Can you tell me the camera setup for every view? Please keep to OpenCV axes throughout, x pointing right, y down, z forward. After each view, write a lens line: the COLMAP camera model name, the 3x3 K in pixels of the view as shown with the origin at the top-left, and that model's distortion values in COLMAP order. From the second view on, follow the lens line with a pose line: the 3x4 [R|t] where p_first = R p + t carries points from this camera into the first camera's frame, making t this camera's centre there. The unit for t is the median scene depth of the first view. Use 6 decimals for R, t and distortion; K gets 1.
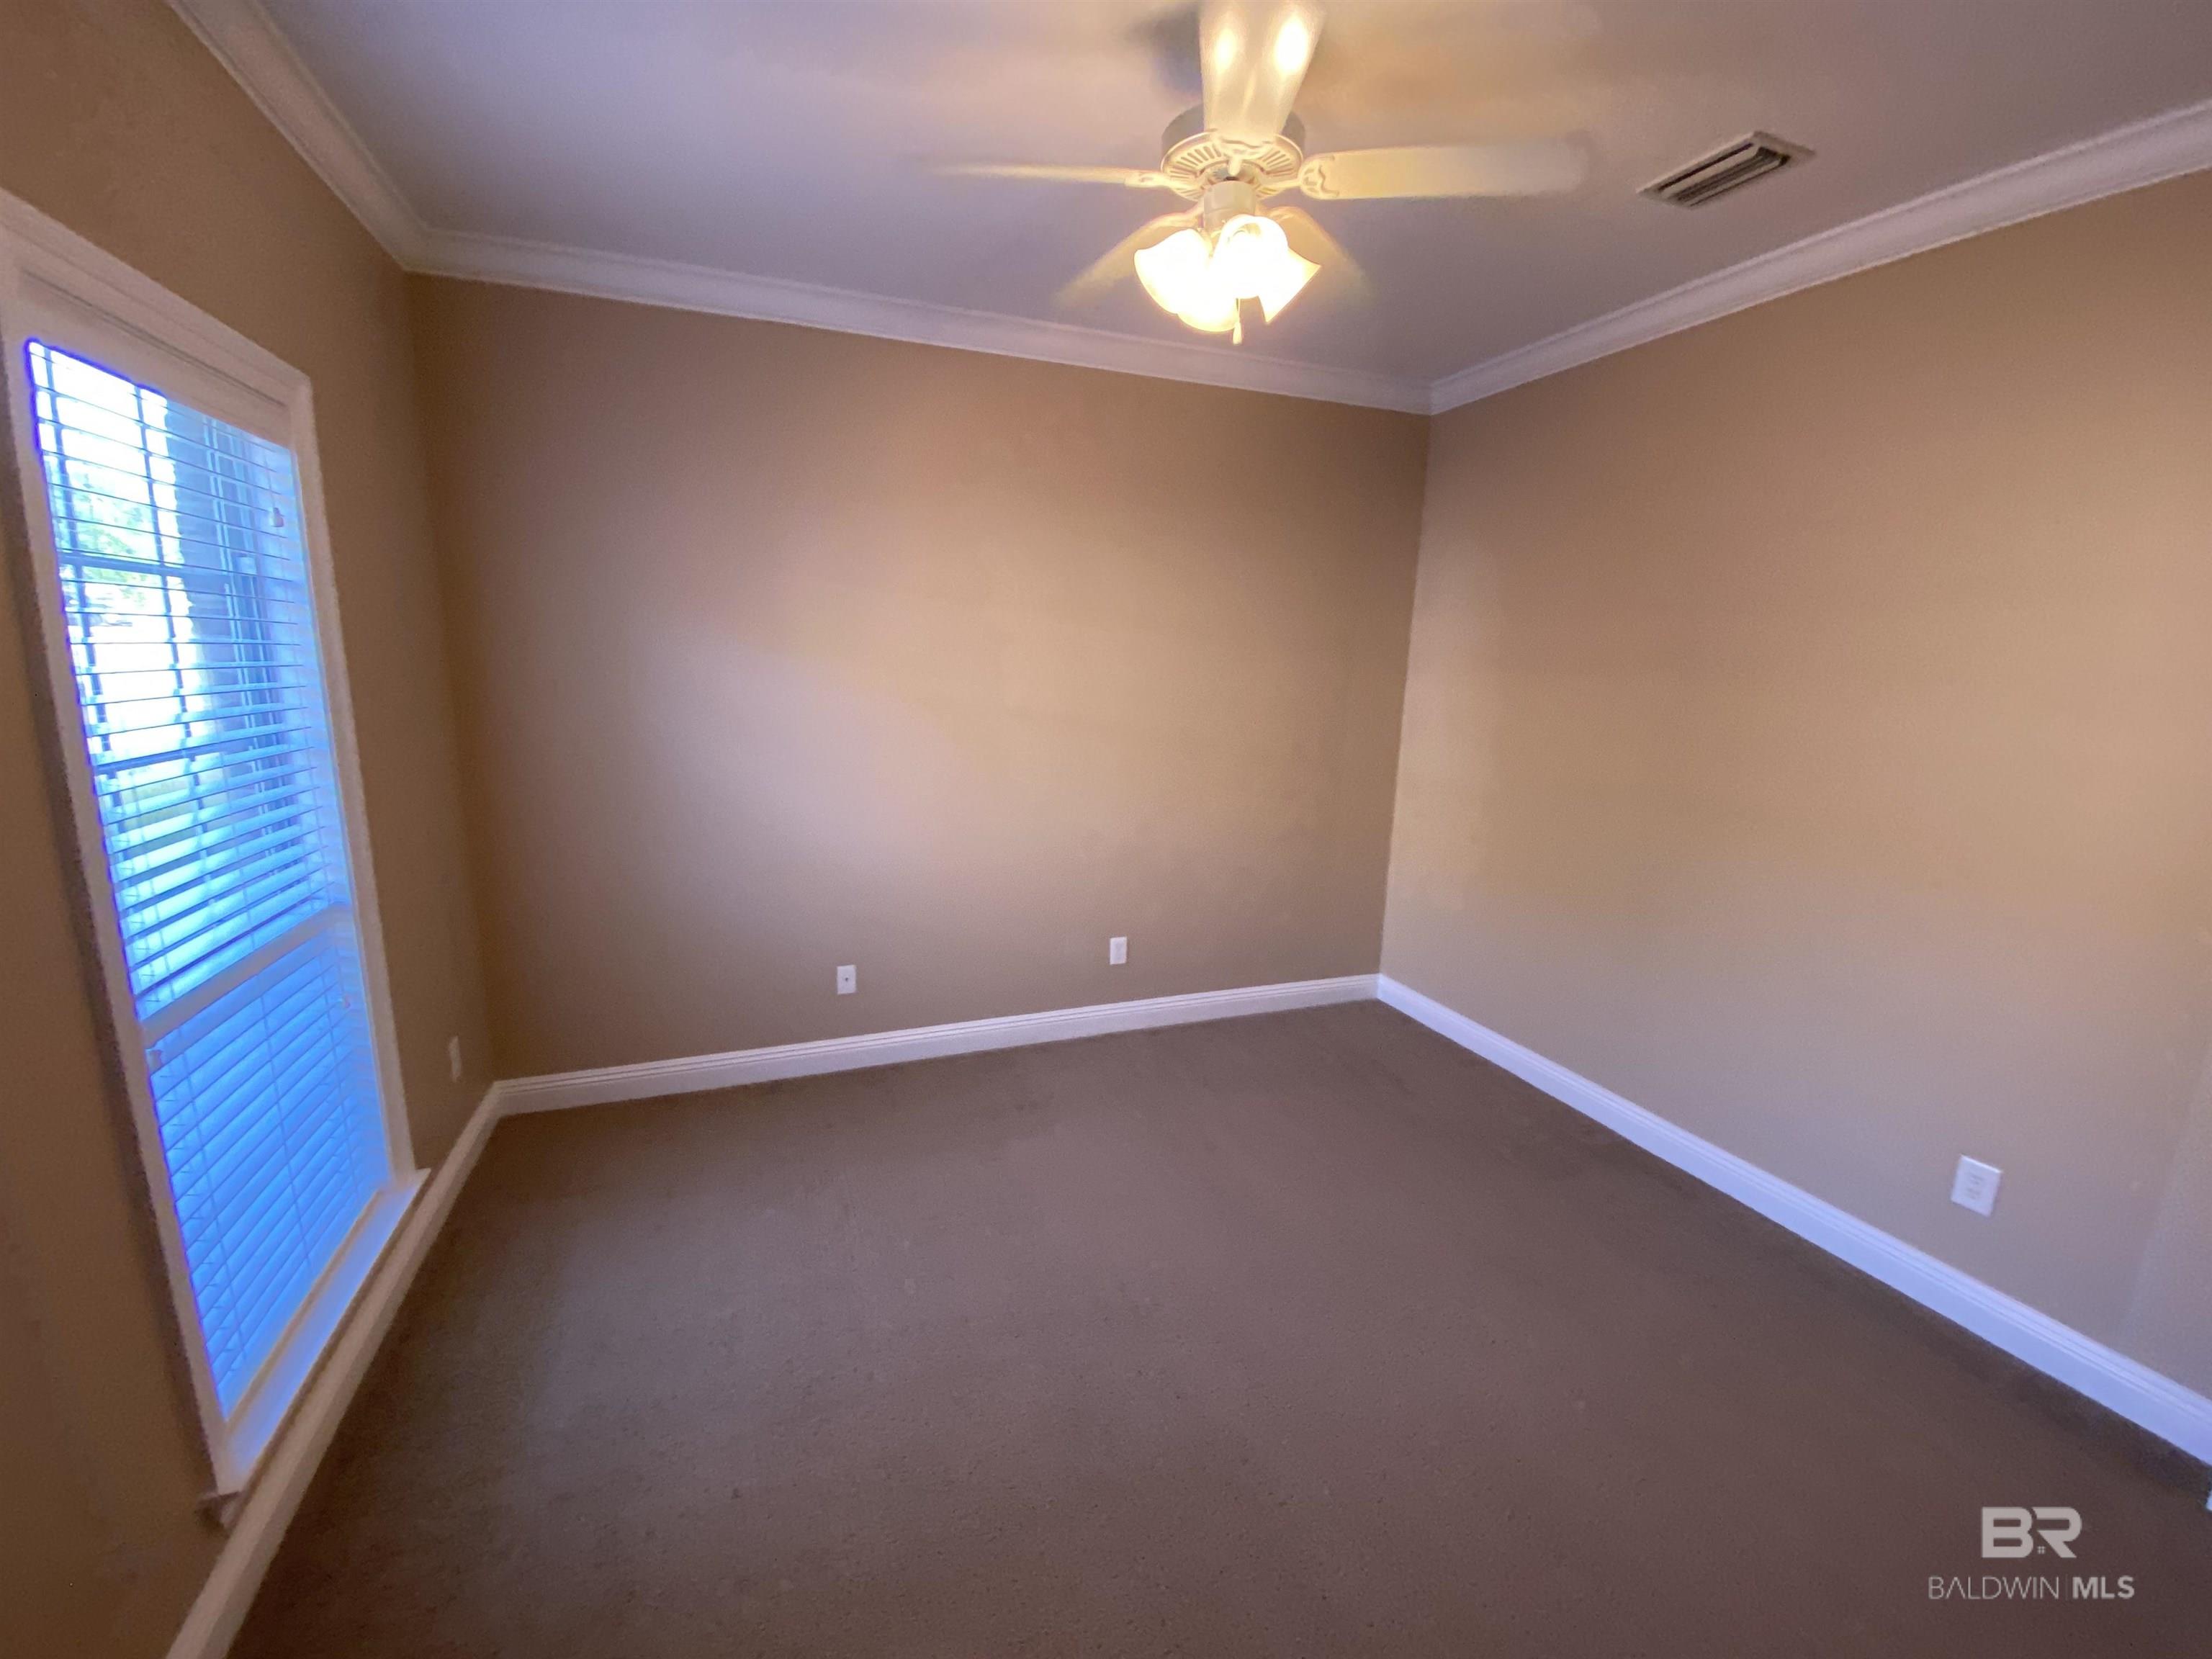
lens RADIAL K [[893.7, 0, 1103.2], [0, 893.7, 841.1], [0, 0, 1]] dist [0.010323, -0.016510]
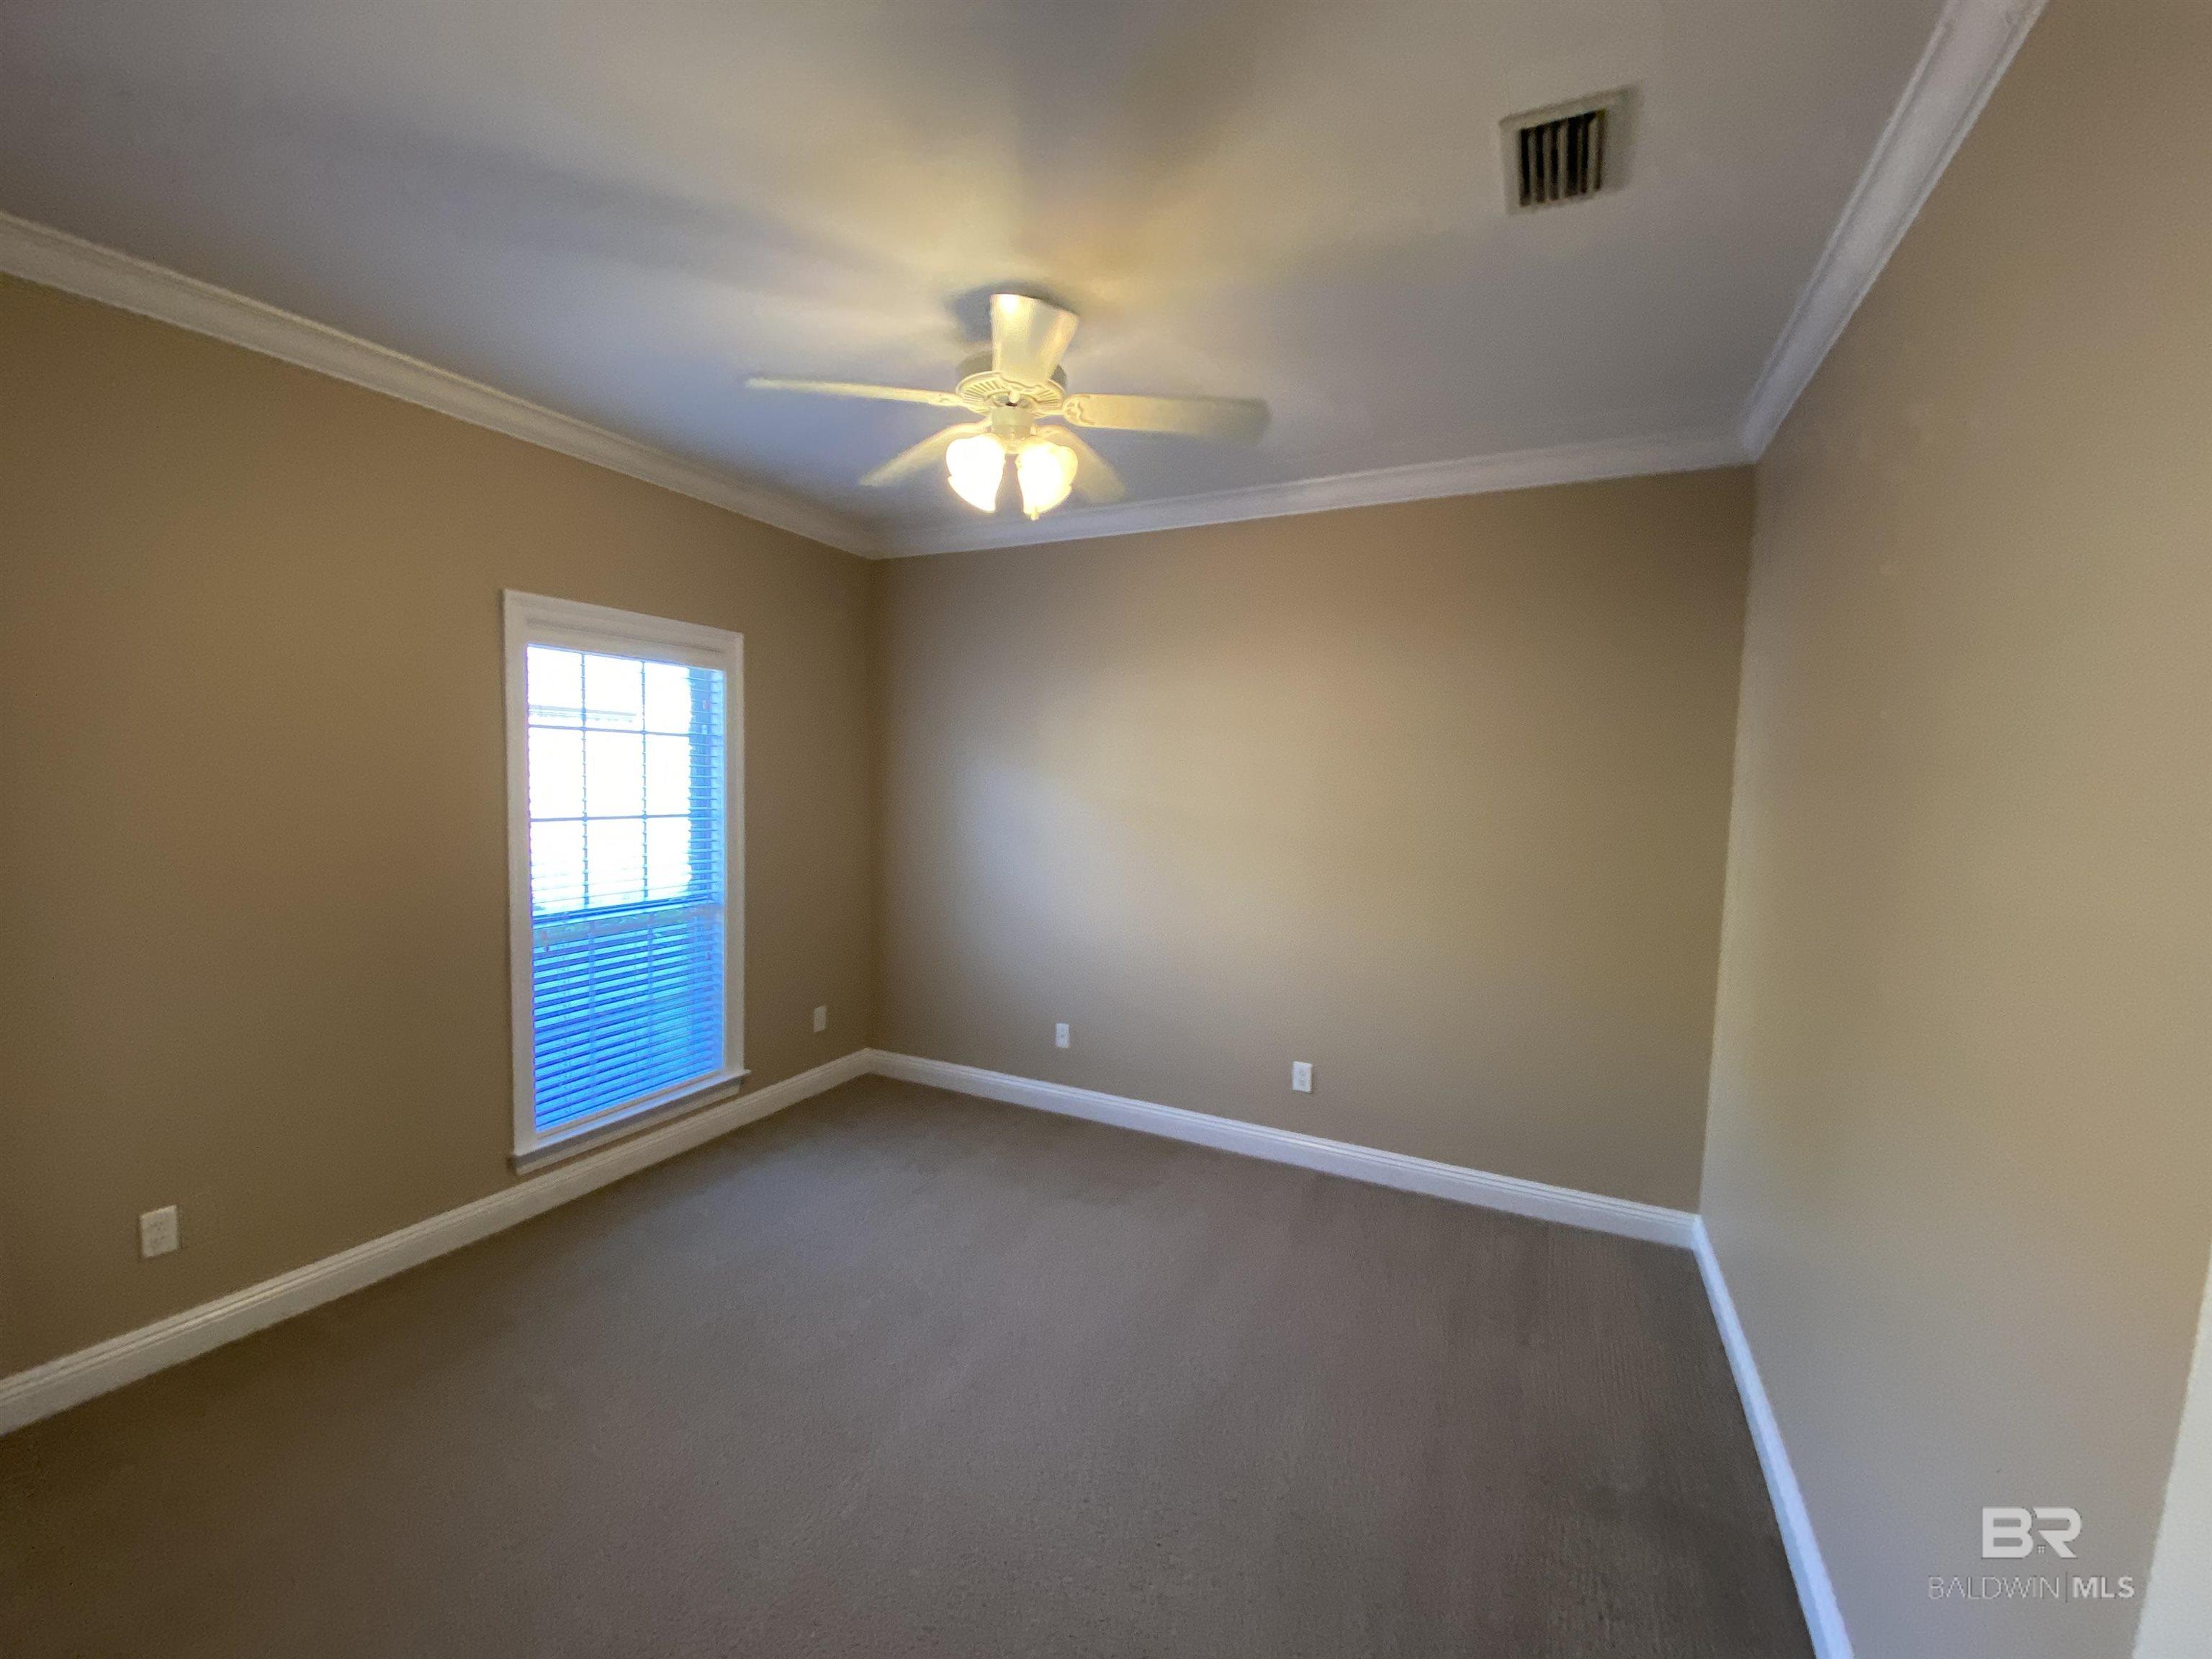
lens RADIAL K [[893.7, 0, 1103.2], [0, 893.7, 841.1], [0, 0, 1]] dist [0.010323, -0.016510]
pose [[0.679887, 0.058949, -0.730944, 0.625374], [-0.147681, 0.987348, -0.057738, -0.045025], [0.718292, 0.147201, 0.679991, 0.173904]]
